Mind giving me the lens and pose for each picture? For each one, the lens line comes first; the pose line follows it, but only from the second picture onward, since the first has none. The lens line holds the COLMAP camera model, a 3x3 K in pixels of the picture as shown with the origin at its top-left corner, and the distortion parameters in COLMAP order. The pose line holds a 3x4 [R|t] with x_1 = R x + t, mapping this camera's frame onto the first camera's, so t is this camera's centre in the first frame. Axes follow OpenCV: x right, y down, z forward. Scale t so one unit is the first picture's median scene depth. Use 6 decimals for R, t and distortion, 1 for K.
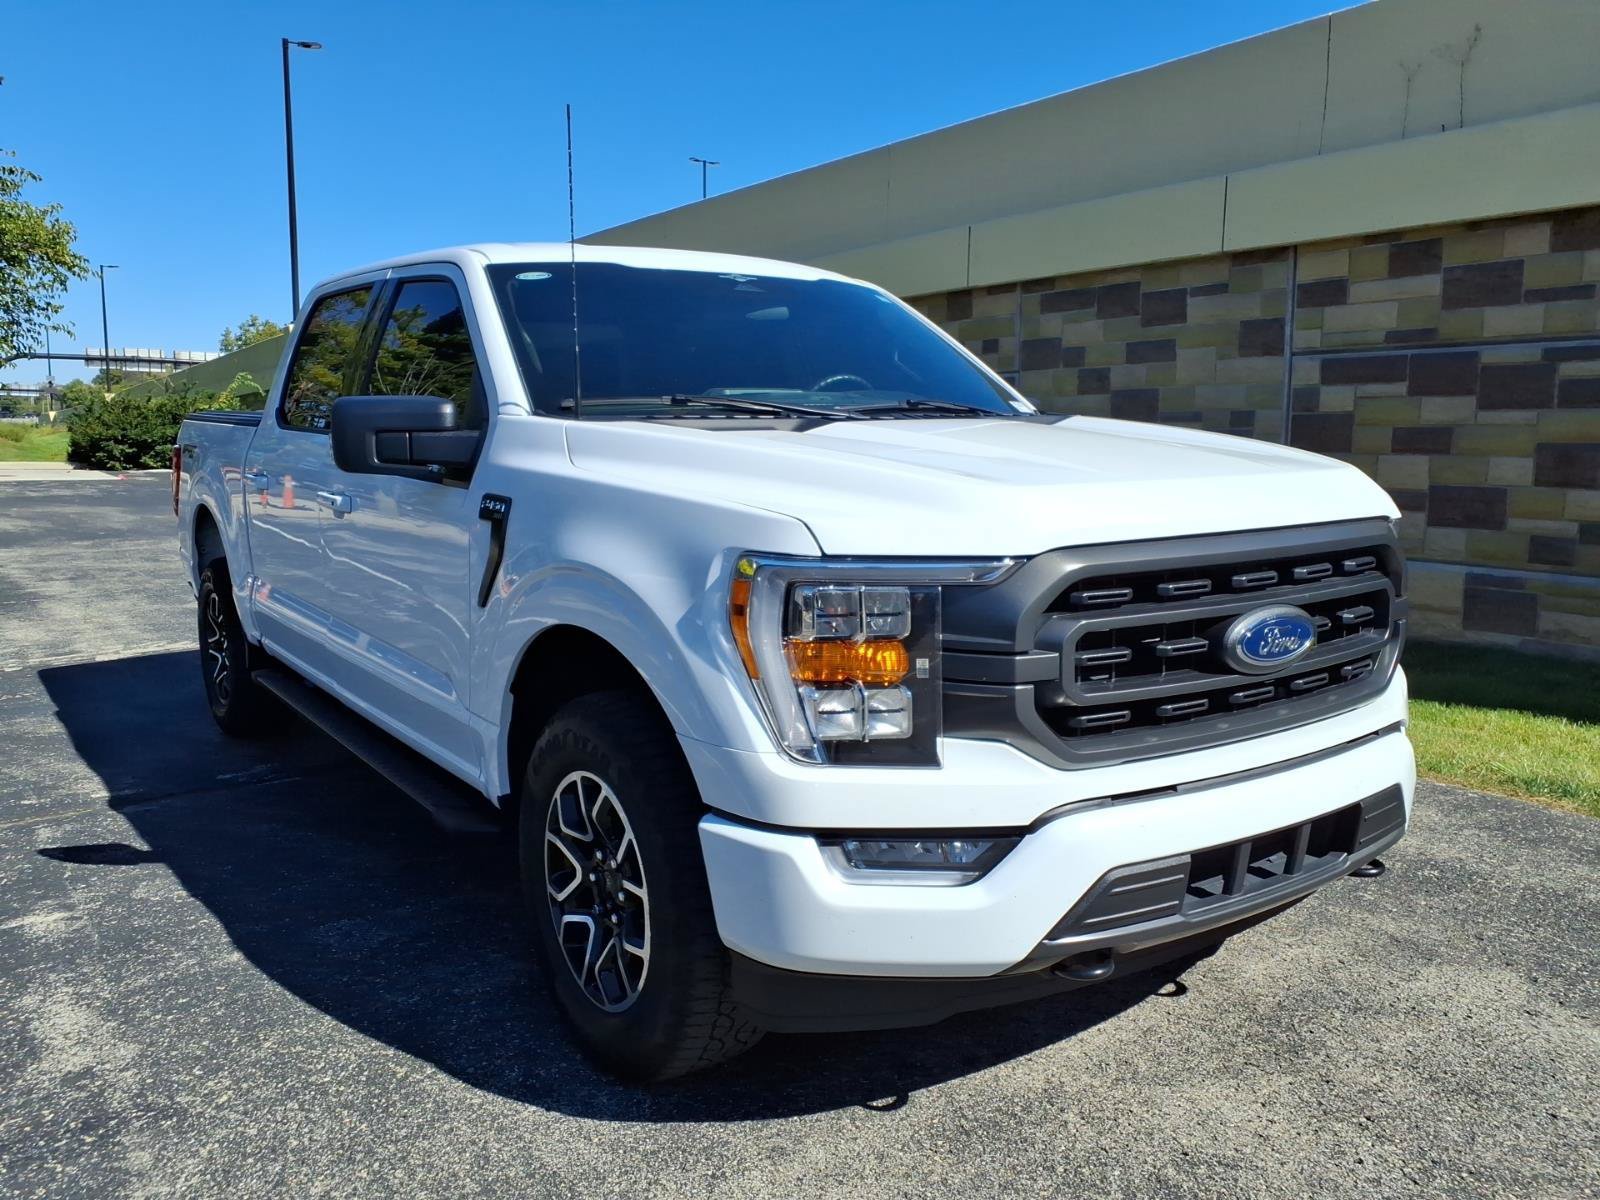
lens RADIAL K [[1270.9, 0, 805.7], [0, 1270.9, 601.8], [0, 0, 1]] dist [0.065087, -0.078616]
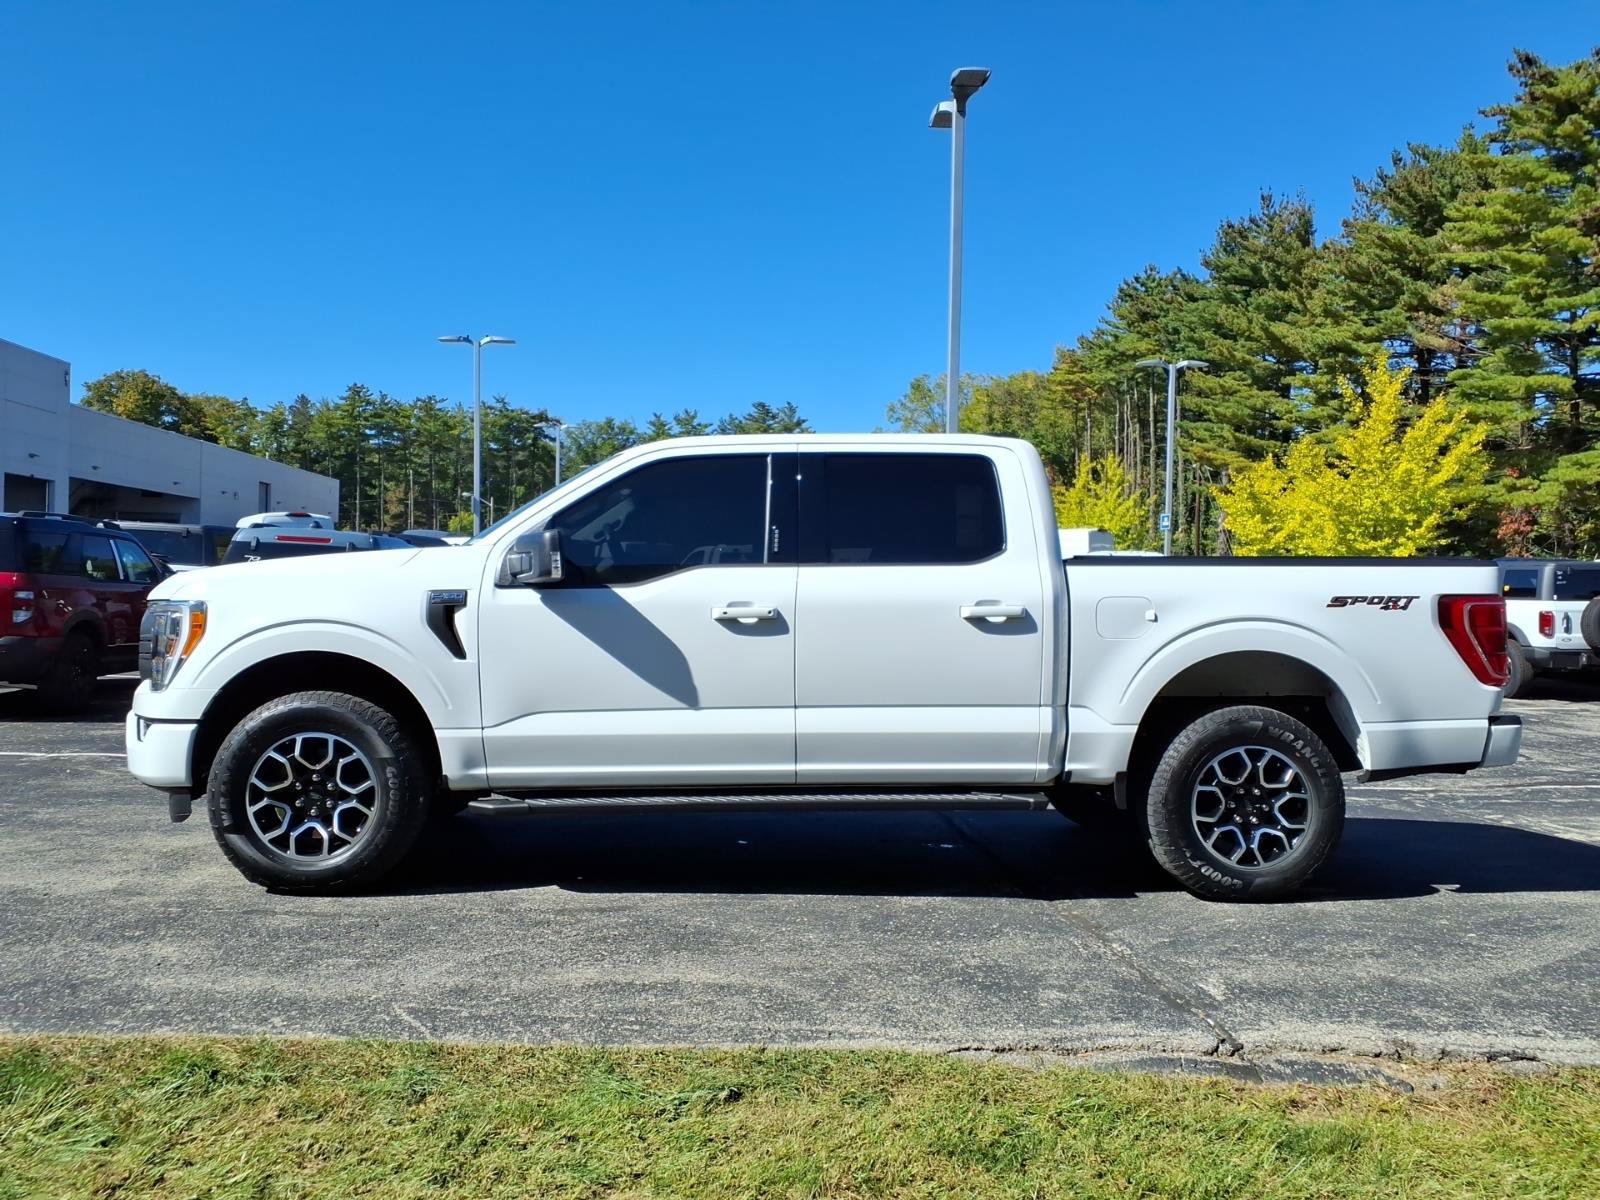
lens RADIAL K [[1270.9, 0, 808.4], [0, 1270.9, 625.0], [0, 0, 1]] dist [0.065087, -0.078616]
pose [[-0.522724, 0.005232, -0.852486, 1.241826], [-0.134054, 0.987036, 0.088256, -0.261155], [0.841897, 0.160412, -0.515246, 2.221599]]
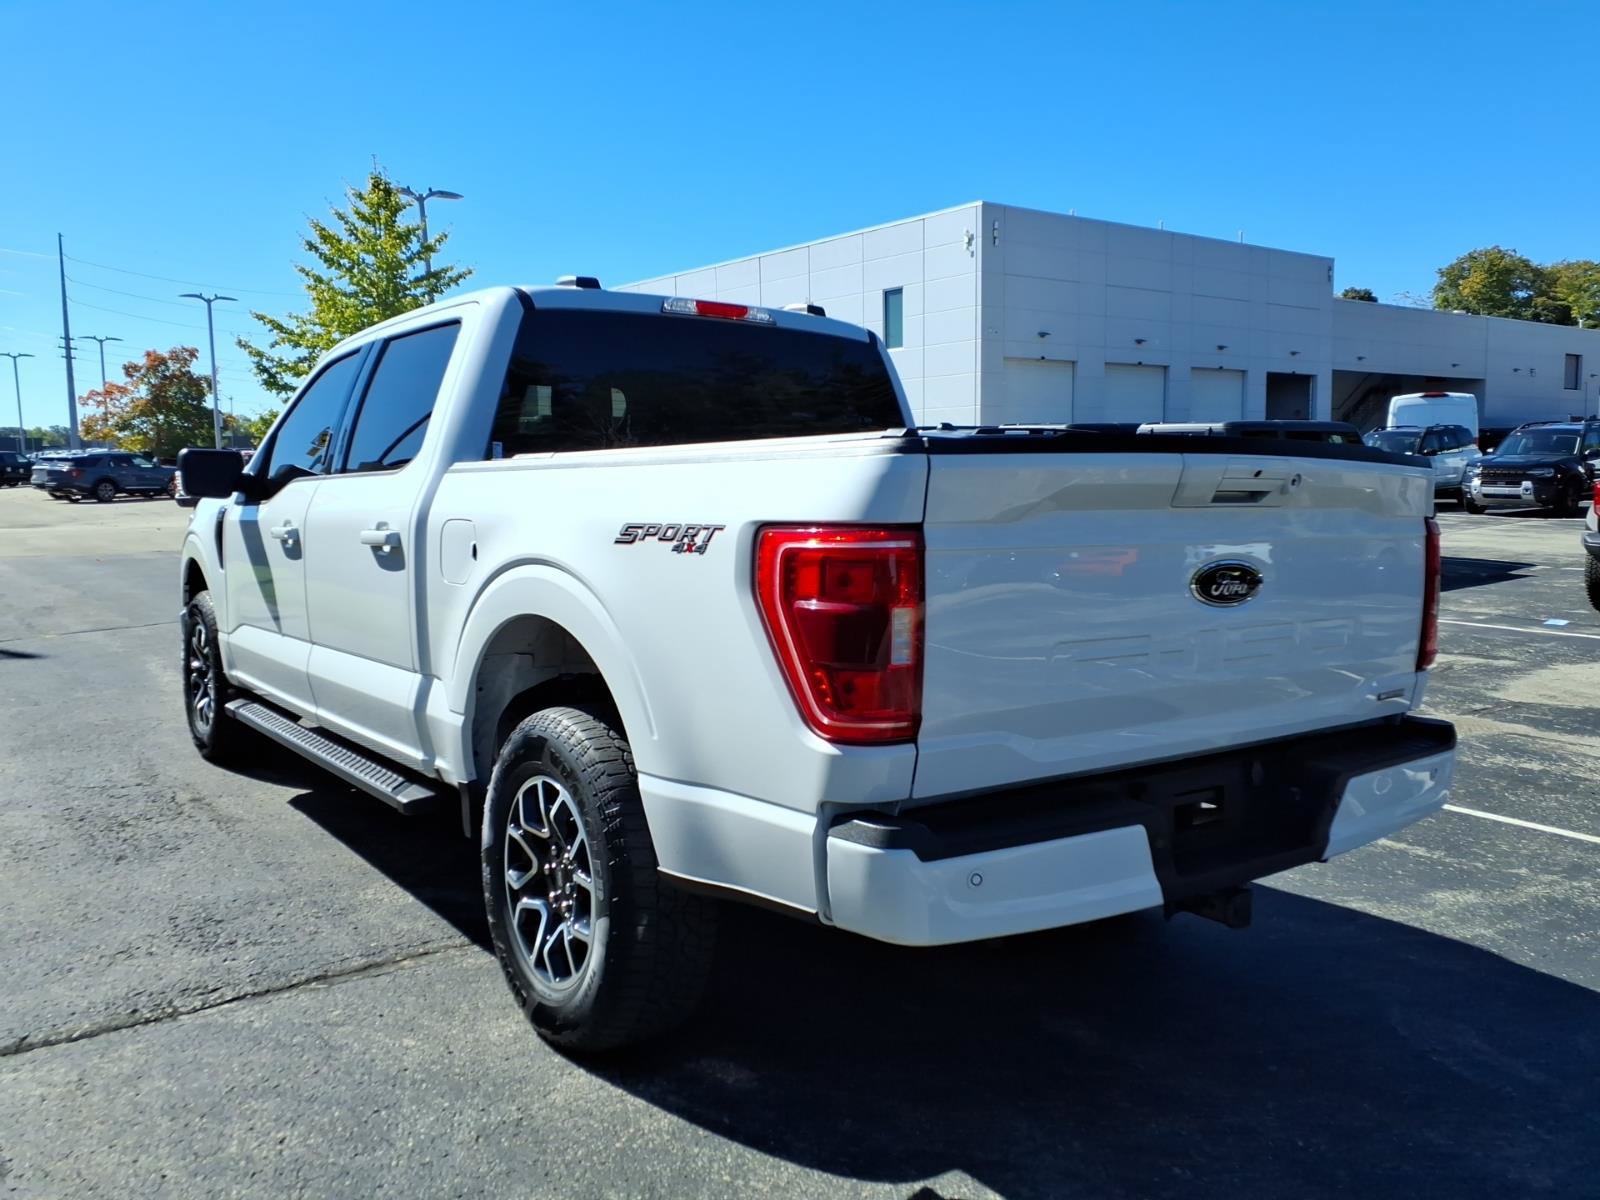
lens RADIAL K [[1270.9, 0, 795.4], [0, 1270.9, 623.1], [0, 0, 1]] dist [0.065087, -0.078616]
pose [[-0.999861, 0.001040, -0.016619, -0.432710], [-0.003129, 0.968531, 0.248873, -0.376786], [0.016355, 0.248891, -0.968393, 2.719010]]
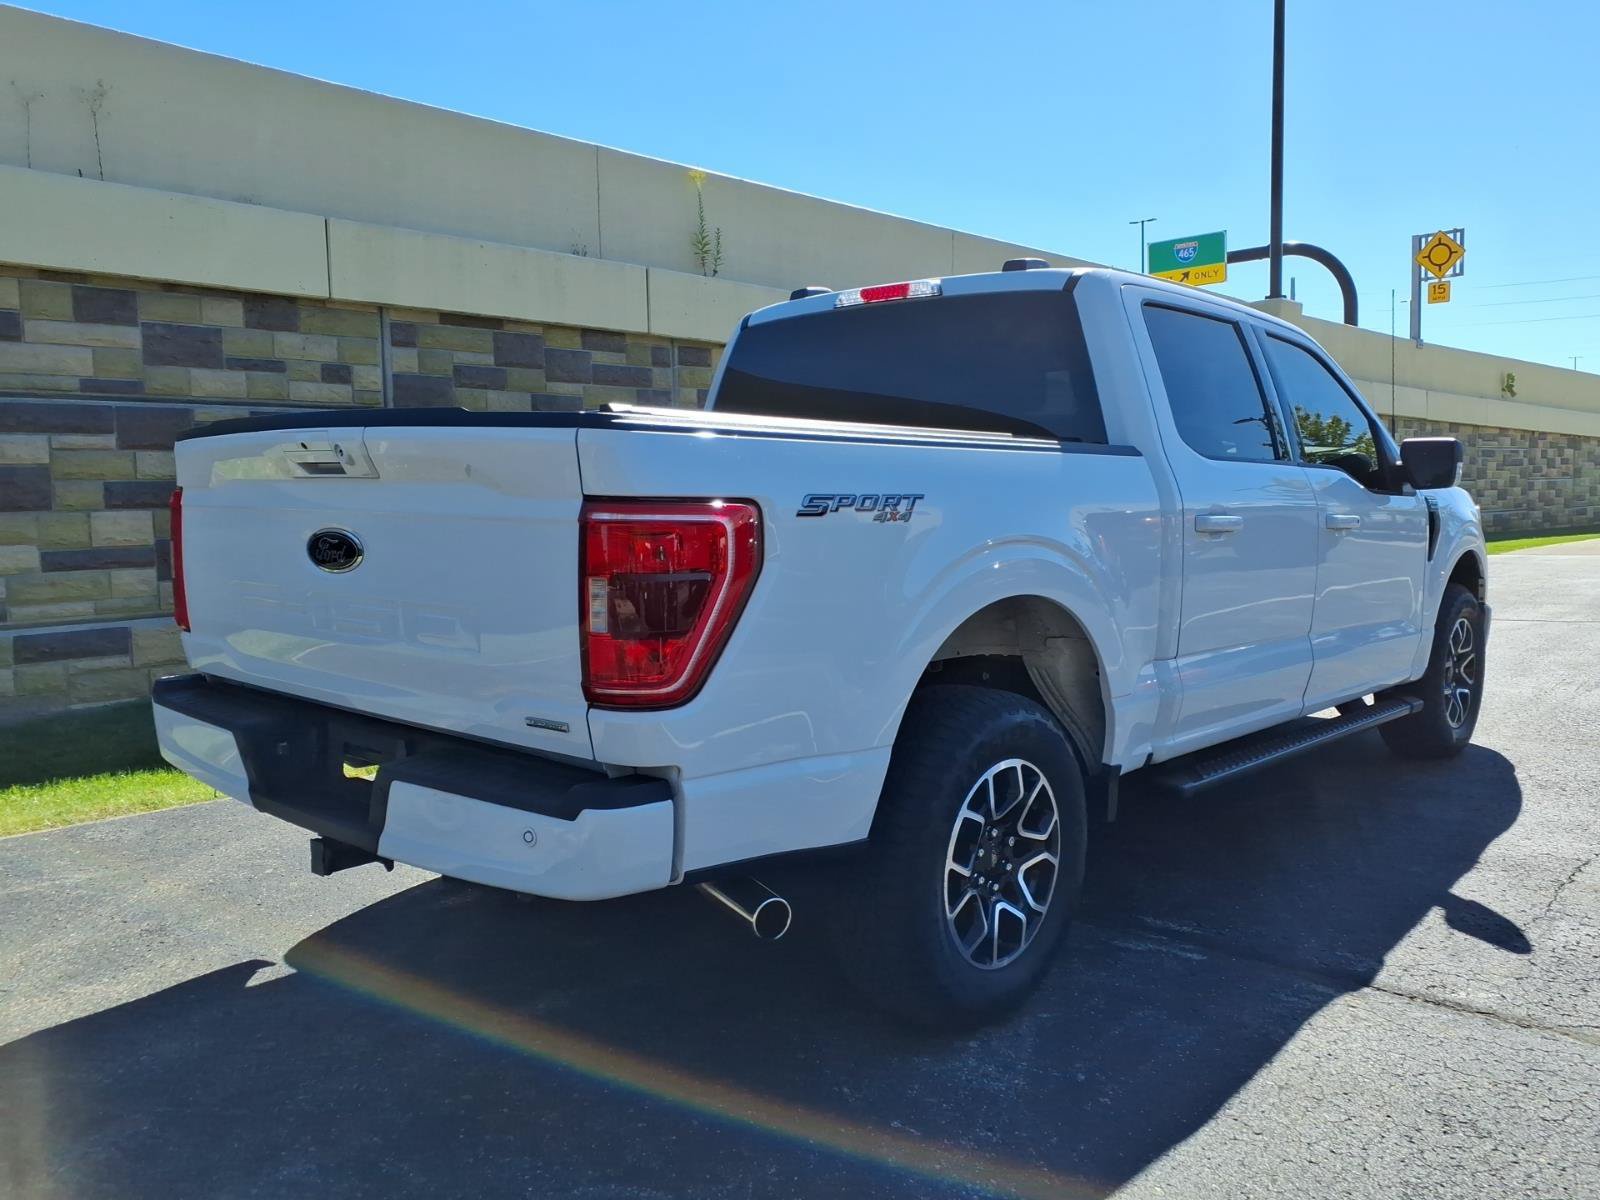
lens RADIAL K [[1270.9, 0, 801.3], [0, 1270.9, 608.6], [0, 0, 1]] dist [0.065087, -0.078616]
pose [[-0.220529, -0.093039, 0.970933, -1.529108], [0.143345, 0.981540, 0.126614, -0.240257], [-0.964790, 0.167101, -0.203121, 1.889488]]
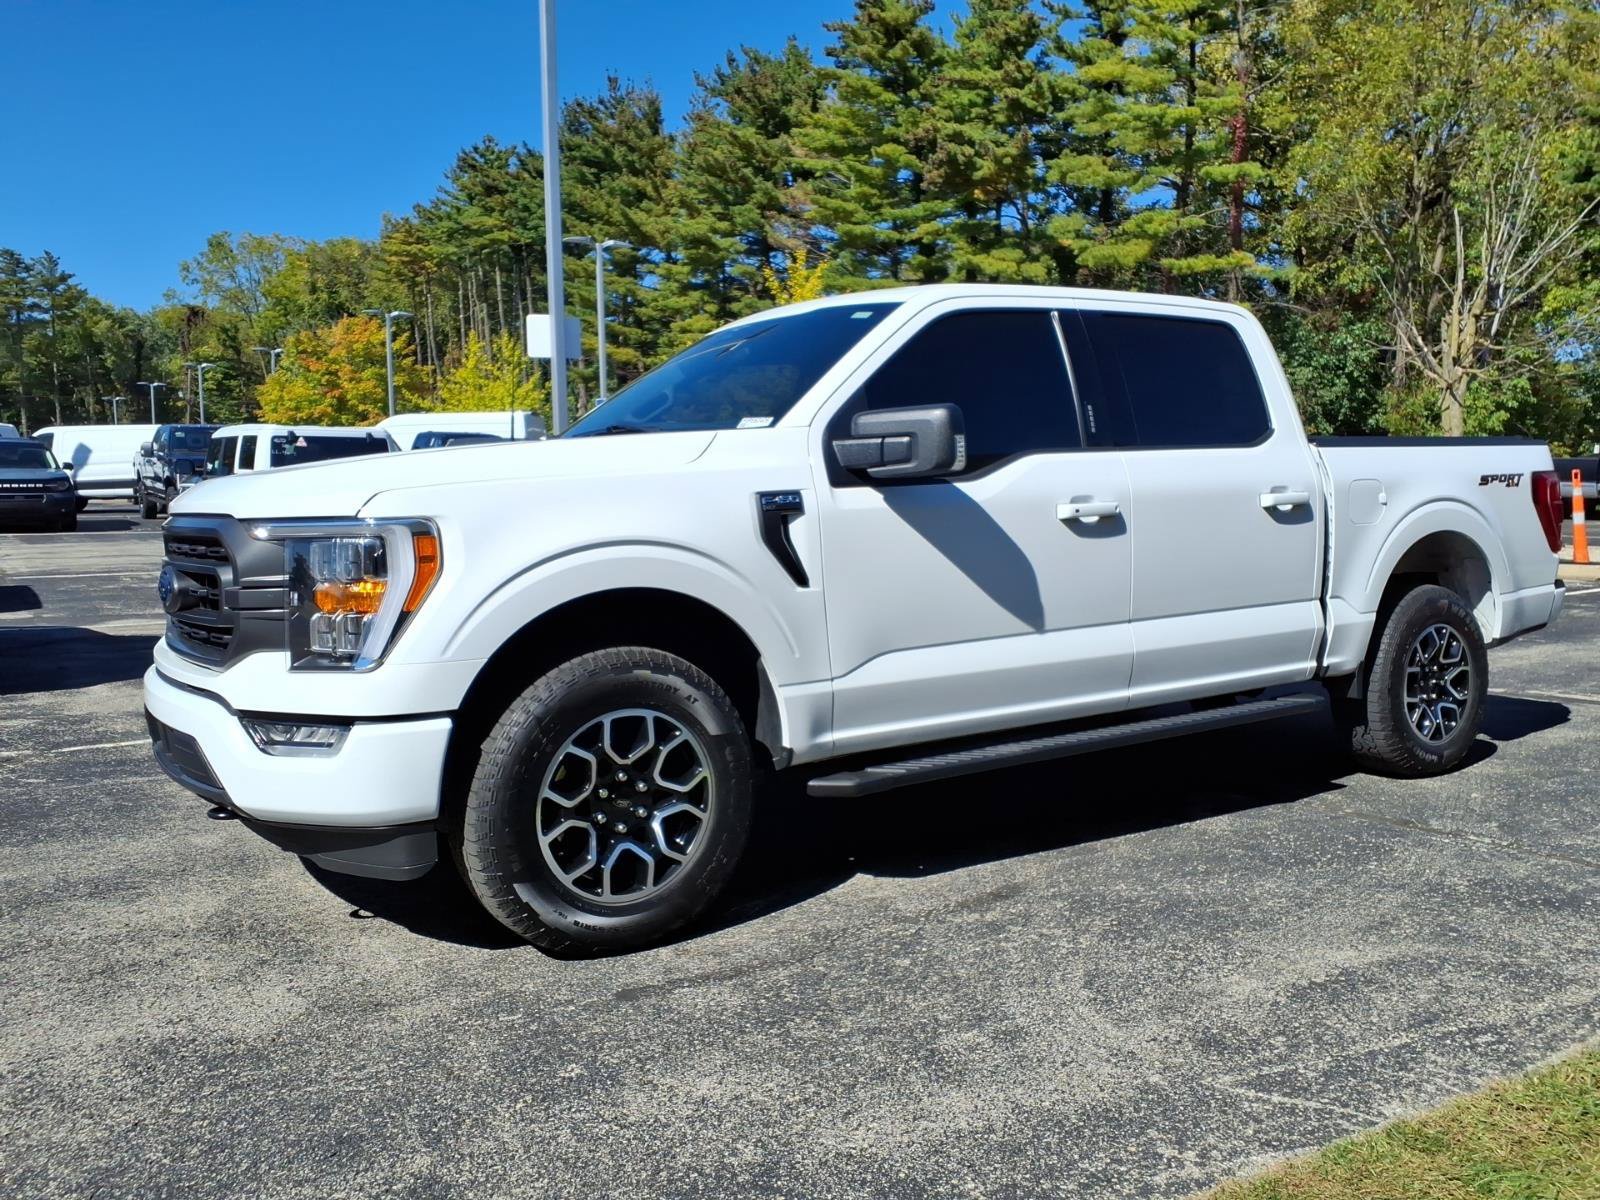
lens RADIAL K [[1270.9, 0, 804.3], [0, 1270.9, 625.1], [0, 0, 1]] dist [0.065087, -0.078616]
pose [[-0.023772, 0.103656, -0.994329, 1.236058], [-0.130396, 0.985792, 0.105884, -0.123883], [0.991177, 0.132174, -0.009918, 1.190656]]
